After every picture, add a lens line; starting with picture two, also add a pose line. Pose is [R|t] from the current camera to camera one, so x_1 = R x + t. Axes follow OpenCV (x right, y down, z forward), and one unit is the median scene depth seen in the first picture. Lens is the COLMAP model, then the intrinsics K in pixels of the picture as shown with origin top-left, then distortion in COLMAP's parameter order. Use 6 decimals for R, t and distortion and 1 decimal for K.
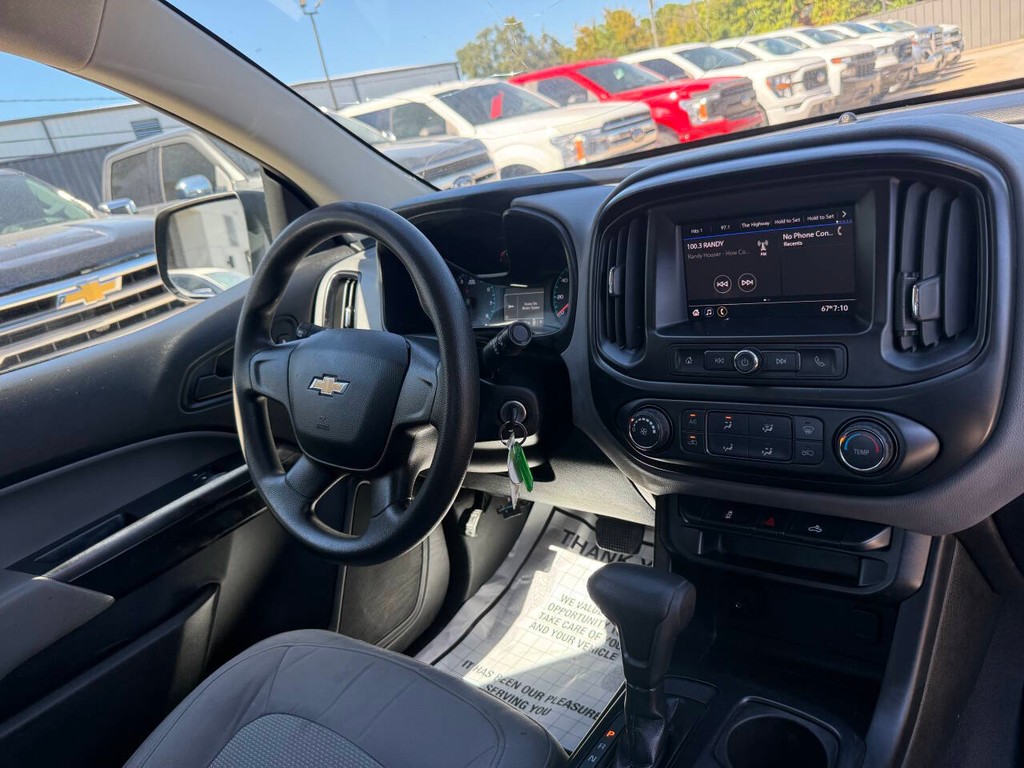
lens RADIAL K [[732.8, 0, 508.8], [0, 732.8, 382.0], [0, 0, 1]] dist [0.061659, -0.095780]
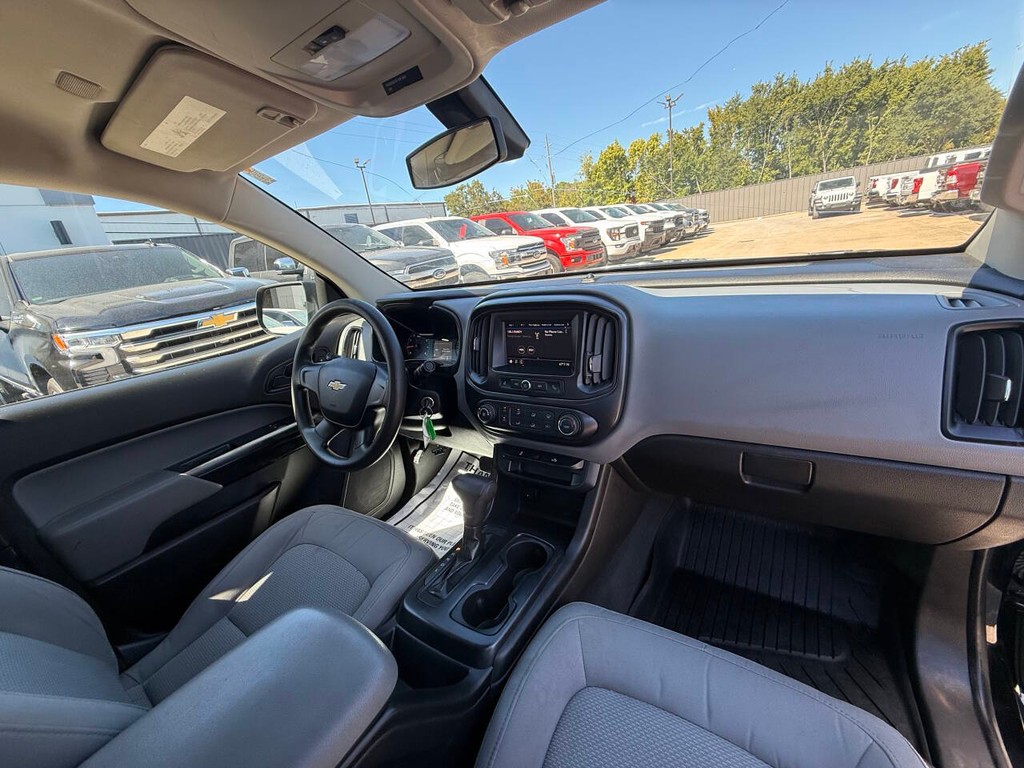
lens RADIAL K [[409.4, 0, 508.9], [0, 409.4, 384.5], [0, 0, 1]] dist [0.000570, -0.000394]
pose [[0.992922, 0.051329, 0.107100, 0.094022], [-0.051503, 0.998672, -0.001141, -0.018230], [-0.107016, -0.004383, 0.994248, -0.170139]]
